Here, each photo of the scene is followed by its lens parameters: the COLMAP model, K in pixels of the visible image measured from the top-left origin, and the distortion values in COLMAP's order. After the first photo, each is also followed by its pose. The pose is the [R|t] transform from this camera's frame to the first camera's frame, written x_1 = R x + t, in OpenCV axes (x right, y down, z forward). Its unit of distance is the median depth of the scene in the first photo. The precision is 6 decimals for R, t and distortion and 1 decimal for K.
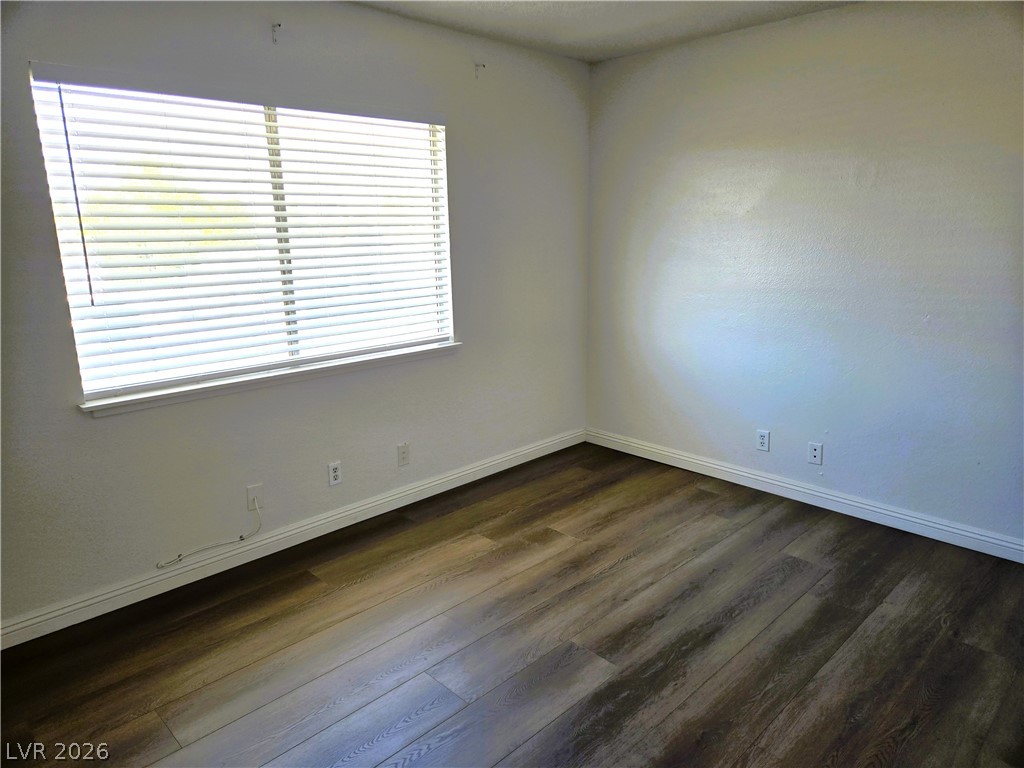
lens RADIAL K [[683.4, 0, 506.9], [0, 683.4, 382.0], [0, 0, 1]] dist [0.081652, -0.074989]
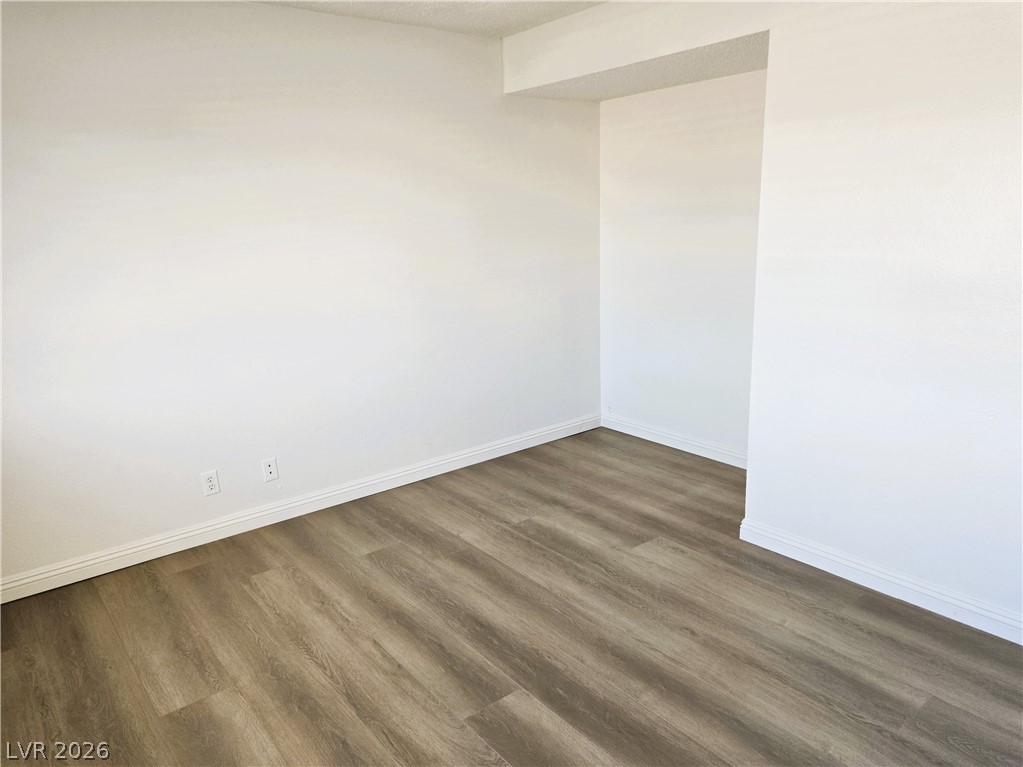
lens RADIAL K [[682.7, 0, 506.4], [0, 682.7, 381.5], [0, 0, 1]] dist [0.081652, -0.074989]
pose [[0.124578, -0.231078, 0.964927, -0.549697], [0.257378, 0.946740, 0.193494, -0.155488], [-0.958247, 0.224245, 0.177417, 0.598881]]
